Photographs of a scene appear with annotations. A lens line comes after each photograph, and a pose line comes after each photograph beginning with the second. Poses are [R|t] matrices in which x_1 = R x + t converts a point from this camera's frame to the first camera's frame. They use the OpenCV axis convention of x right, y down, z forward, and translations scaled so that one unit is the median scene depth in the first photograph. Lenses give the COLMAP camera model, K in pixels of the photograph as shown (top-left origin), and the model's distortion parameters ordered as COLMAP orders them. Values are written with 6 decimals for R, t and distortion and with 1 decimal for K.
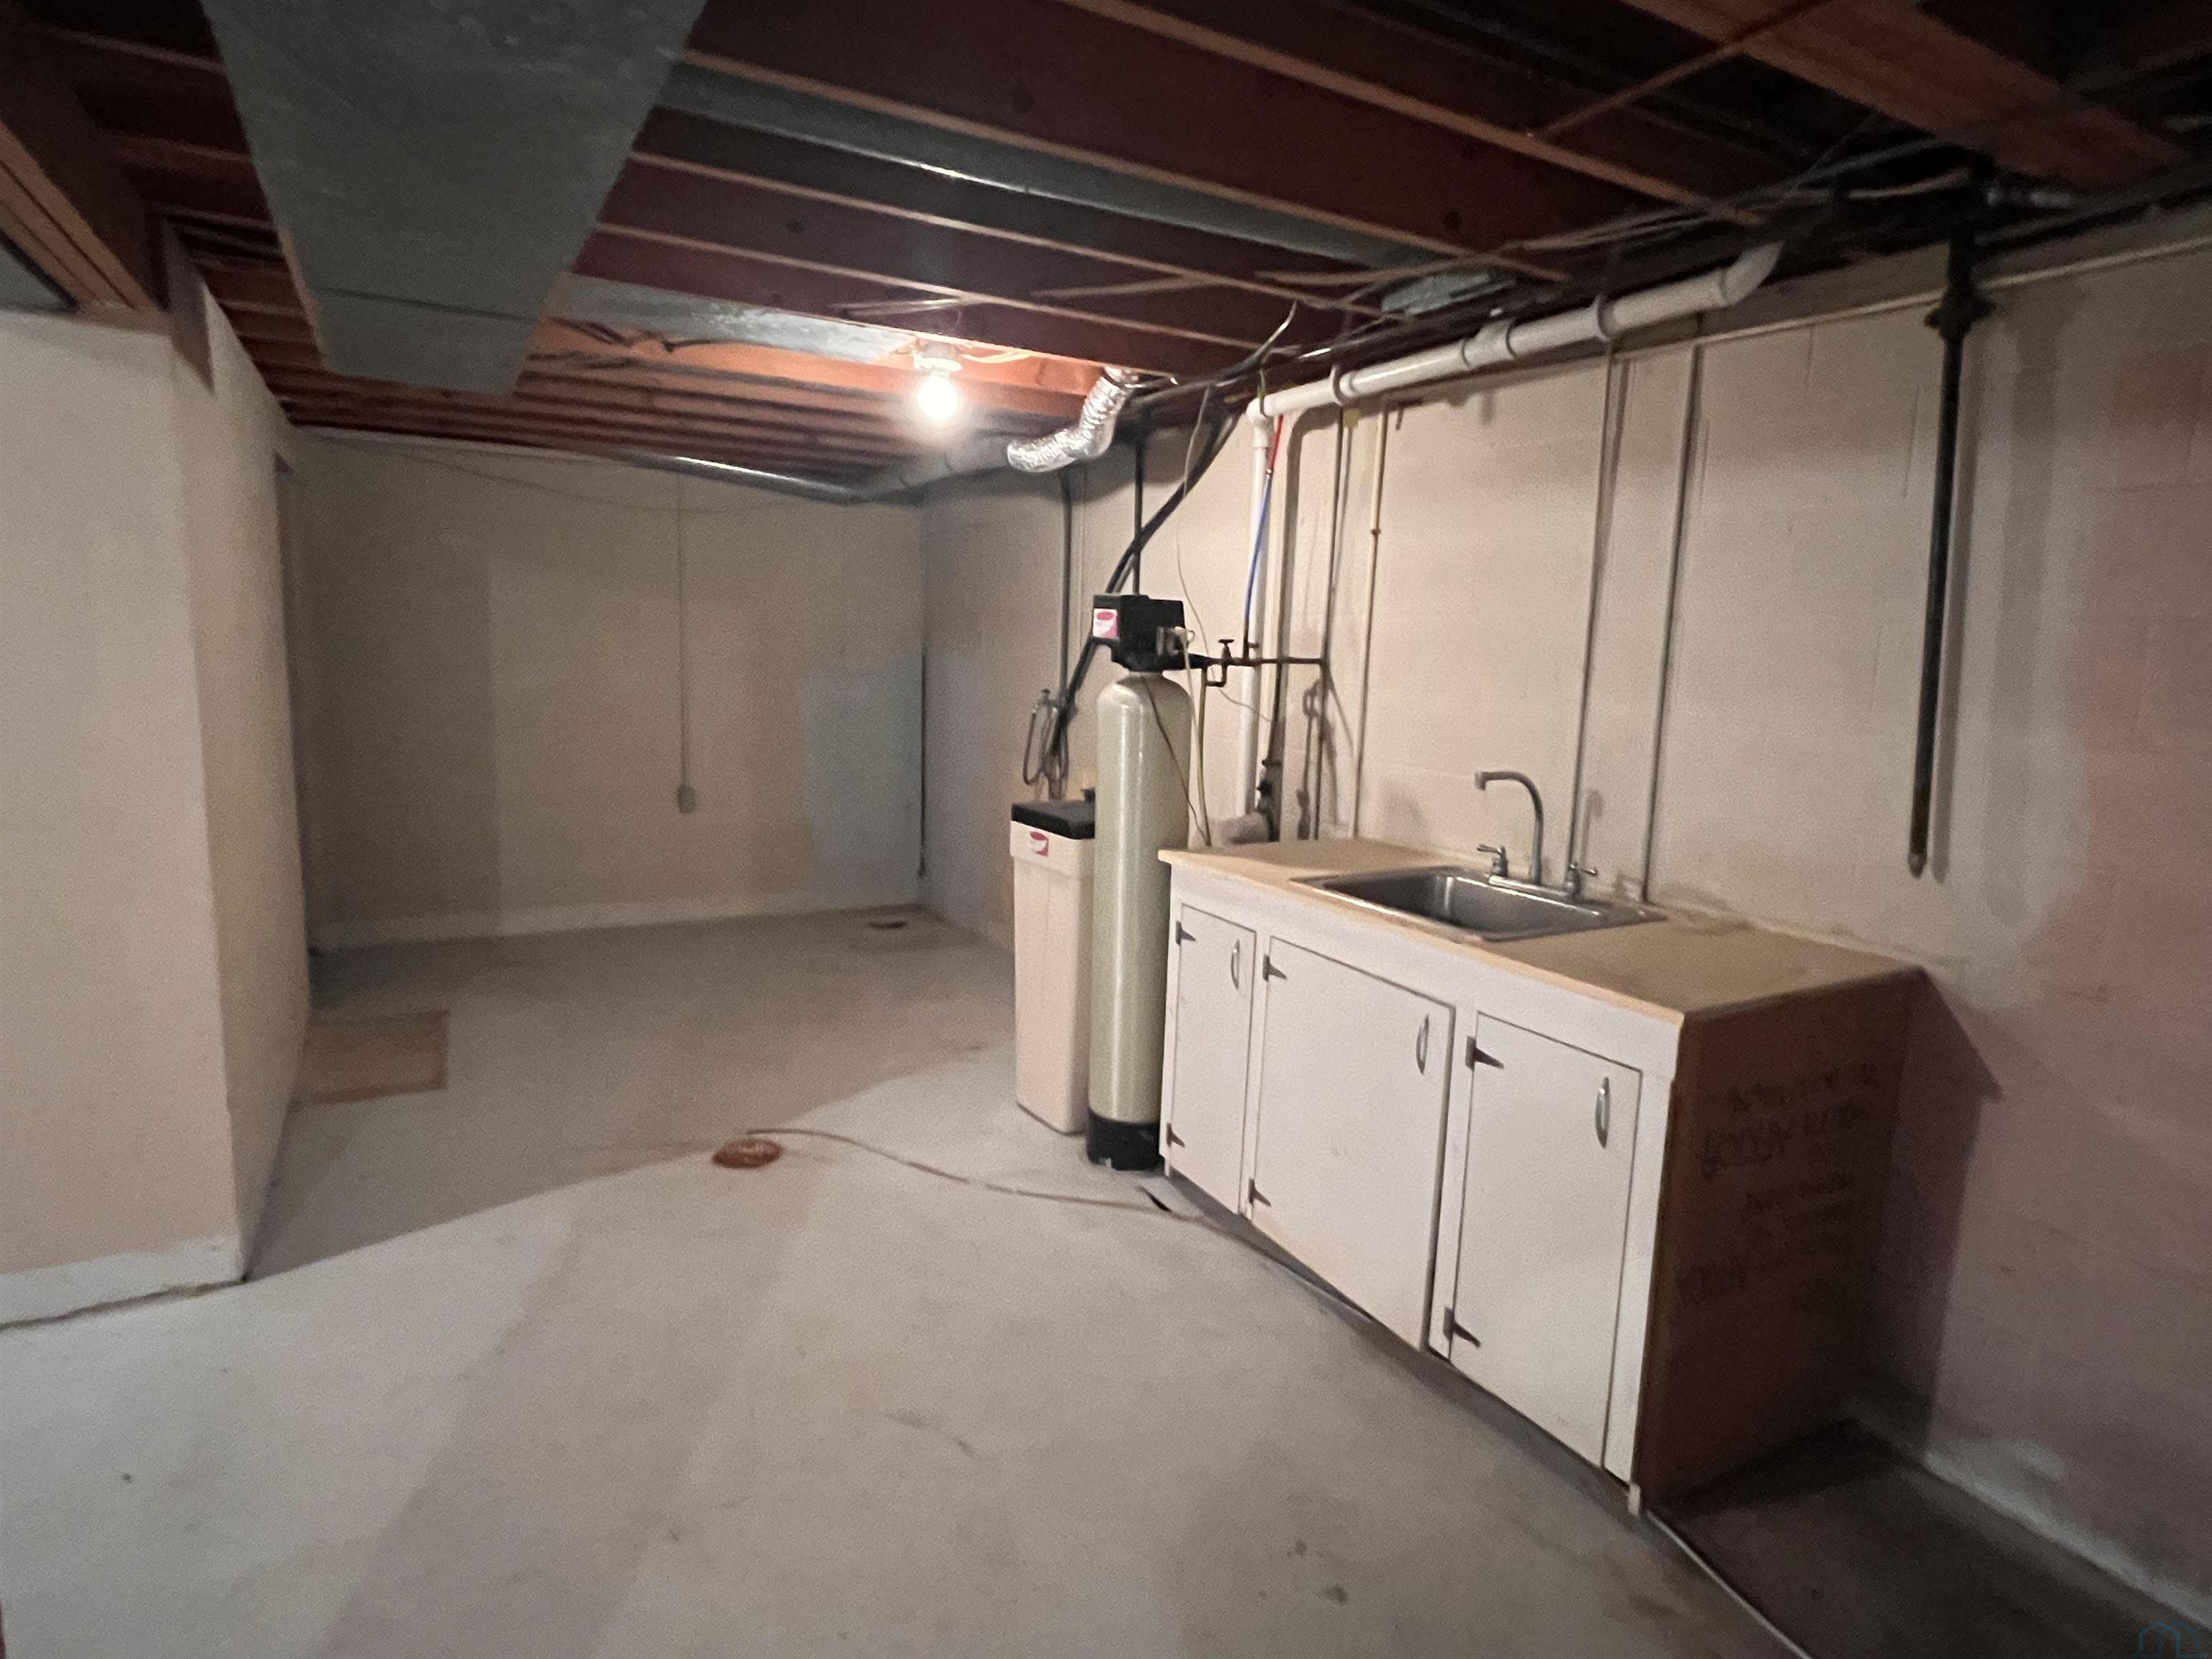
lens RADIAL K [[1231.6, 0, 1110.8], [0, 1231.6, 825.3], [0, 0, 1]] dist [-0.000866, -0.000140]
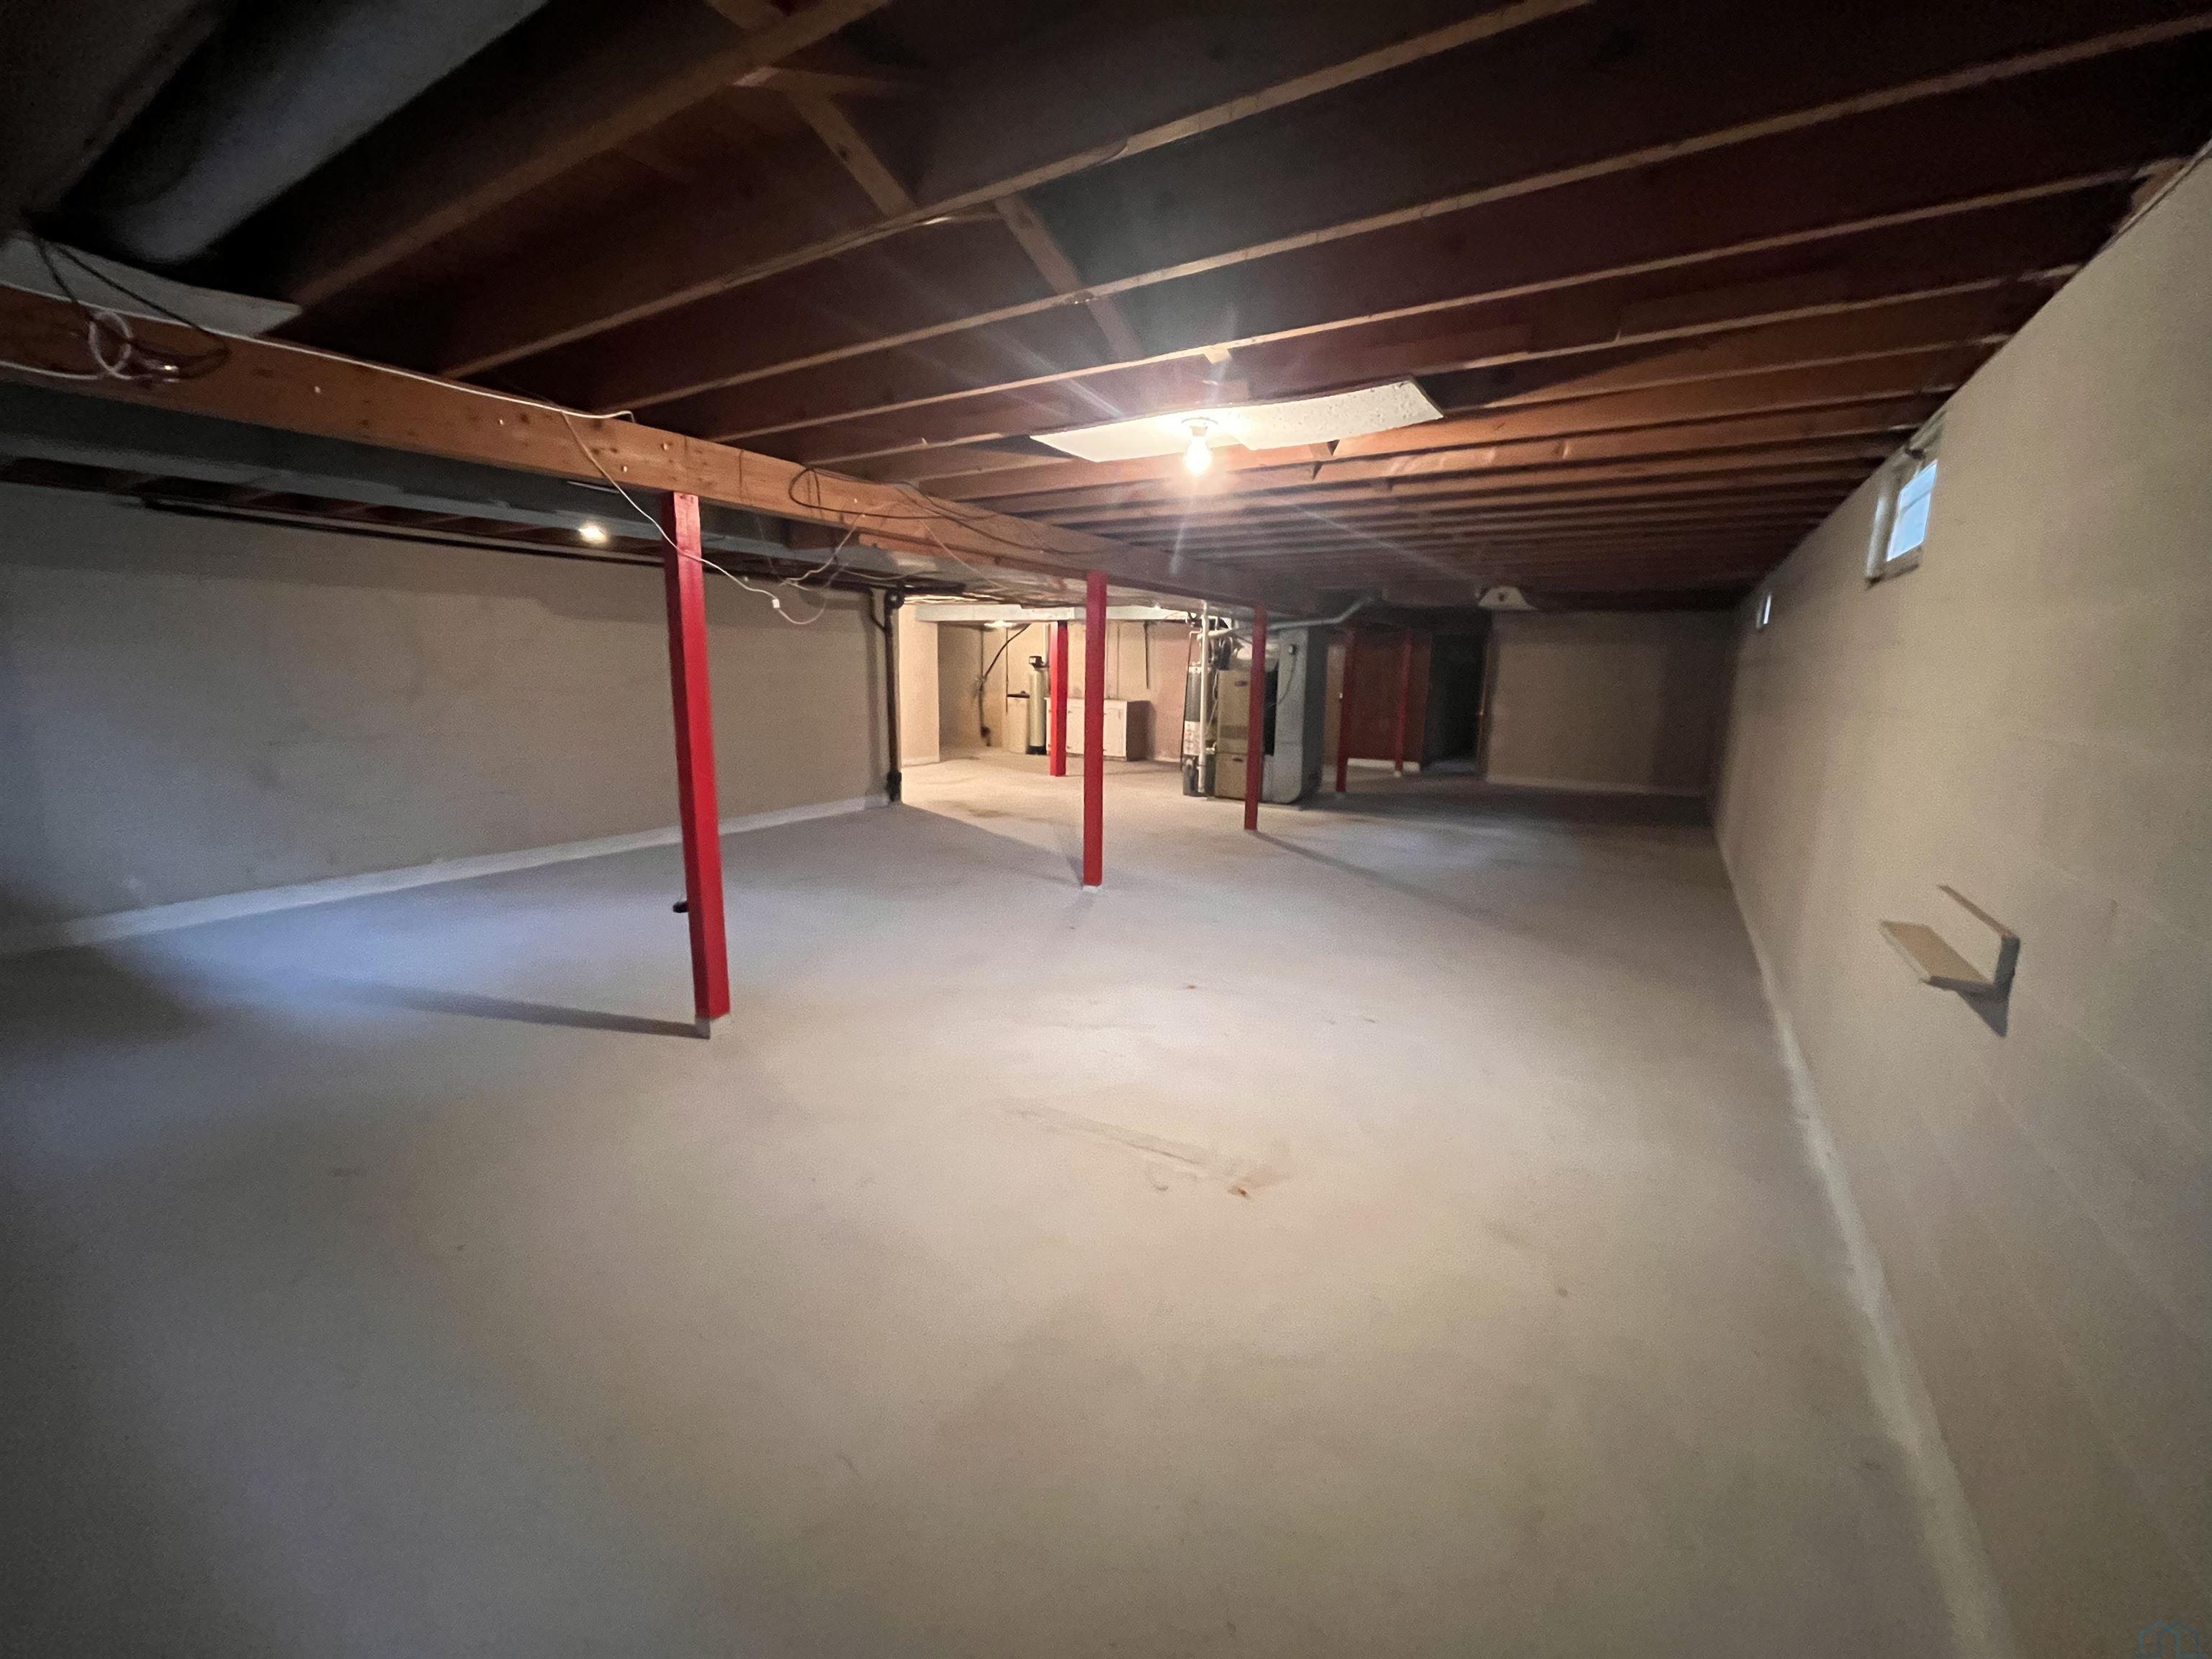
lens RADIAL K [[882.7, 0, 1103.3], [0, 882.7, 831.6], [0, 0, 1]] dist [-0.006742, 0.000724]
pose [[0.877303, -0.103126, 0.468726, -1.788104], [0.085731, 0.994607, 0.058367, 0.437933], [-0.472218, -0.011021, 0.881413, -2.948271]]
